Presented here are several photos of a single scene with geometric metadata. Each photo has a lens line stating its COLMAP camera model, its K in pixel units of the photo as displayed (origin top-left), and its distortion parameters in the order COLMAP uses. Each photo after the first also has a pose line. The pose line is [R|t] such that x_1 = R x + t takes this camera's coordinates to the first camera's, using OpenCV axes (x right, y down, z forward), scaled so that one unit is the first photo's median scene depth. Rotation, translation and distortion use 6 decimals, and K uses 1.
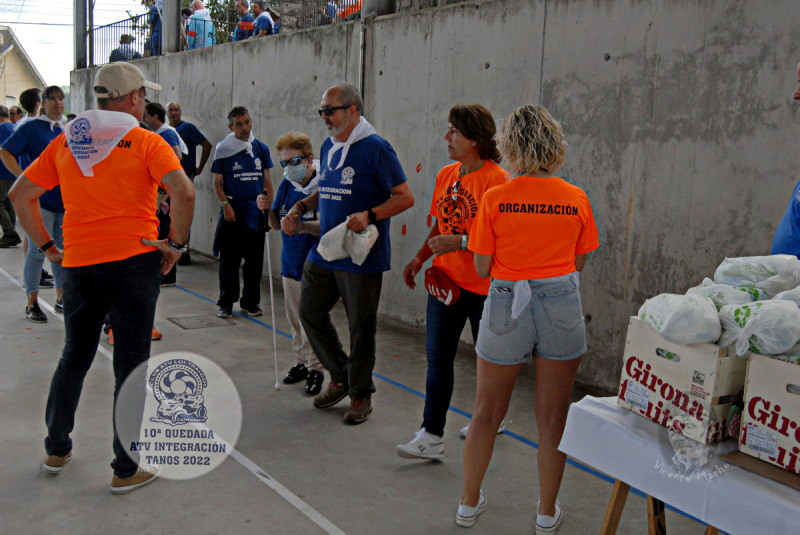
lens RADIAL K [[865.7, 0, 400.0], [0, 865.7, 267.5], [0, 0, 1]] dist [-0.064270, 0.016525]
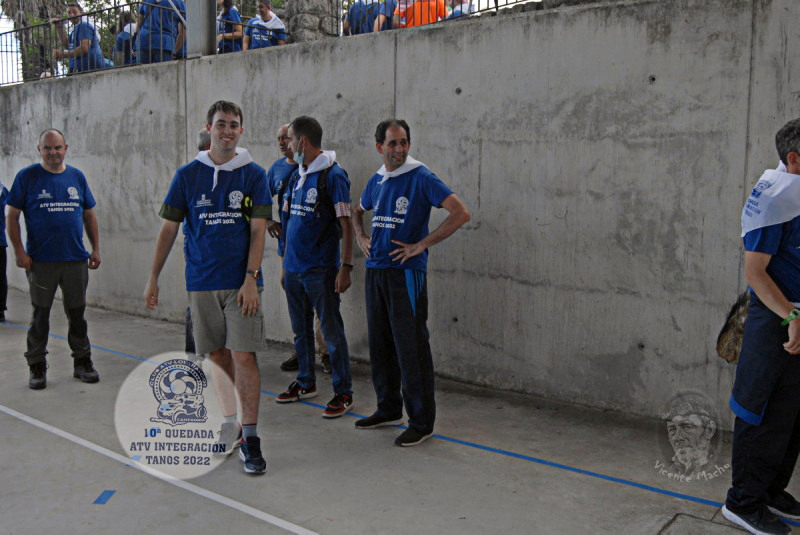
lens RADIAL K [[769.3, 0, 400.0], [0, 769.3, 267.5], [0, 0, 1]] dist [-0.079503, 0.030955]
pose [[0.950854, -0.071549, 0.301258, -0.681281], [0.075352, 0.997157, -0.001004, -0.147104], [-0.300330, 0.023655, 0.953542, 0.812850]]
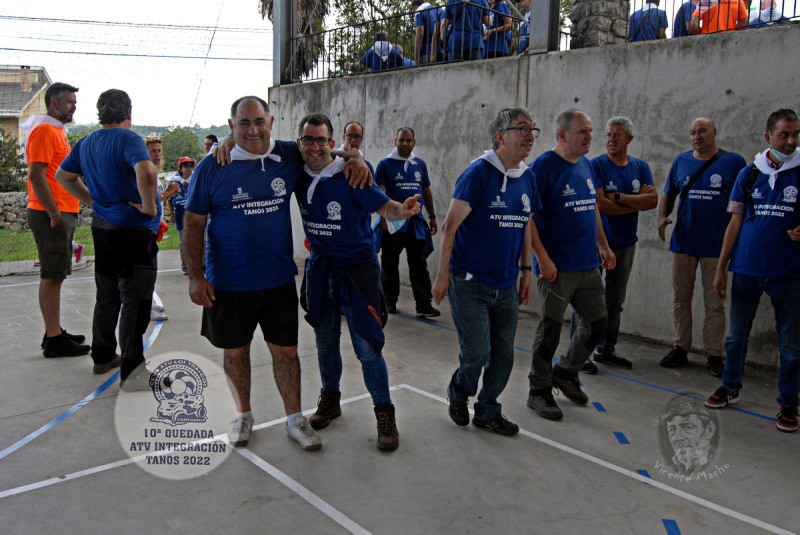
lens RADIAL K [[643.6, 0, 400.0], [0, 643.6, 267.5], [0, 0, 1]] dist [-0.094483, 0.030833]
pose [[0.991155, -0.035443, 0.127889, -1.002131], [0.032678, 0.999186, 0.023653, -0.189191], [-0.128624, -0.019264, 0.991506, 1.067081]]
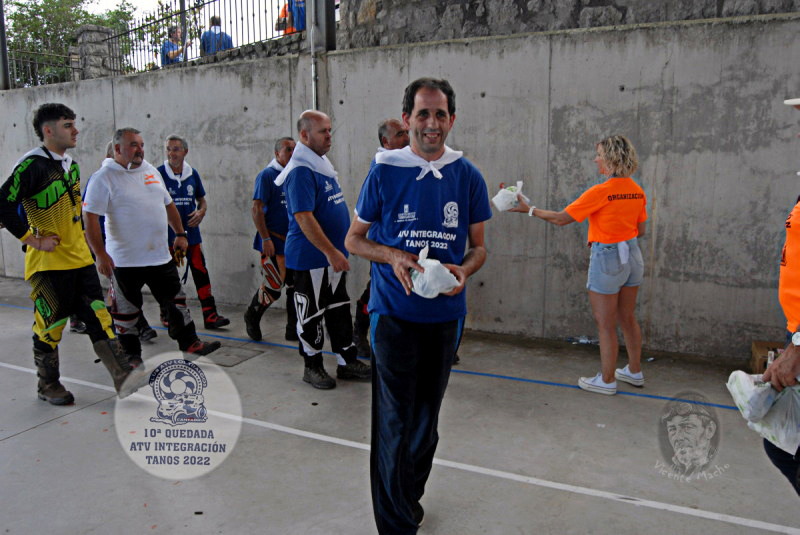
lens RADIAL K [[624.6, 0, 400.0], [0, 624.6, 267.5], [0, 0, 1]] dist [-0.101829, 0.044109]
pose [[0.863581, -0.130326, 0.487076, -0.503066], [0.115807, 0.991460, 0.059958, -0.073619], [-0.490731, 0.004628, 0.871299, 0.368452]]
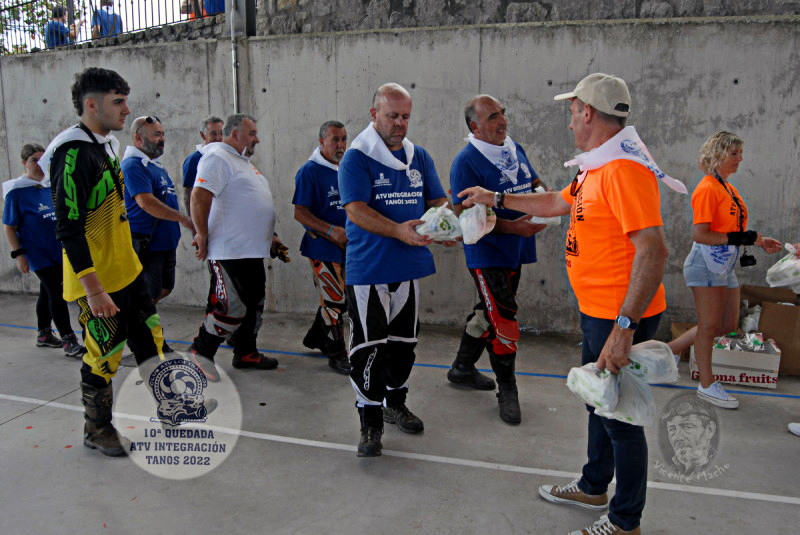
lens RADIAL K [[614.9, 0, 400.0], [0, 614.9, 267.5], [0, 0, 1]] dist [-0.101230, 0.045798]
pose [[0.757835, -0.157492, 0.633153, -0.547100], [0.123119, 0.987514, 0.098272, -0.084450], [-0.640724, 0.003480, 0.767763, 0.430217]]
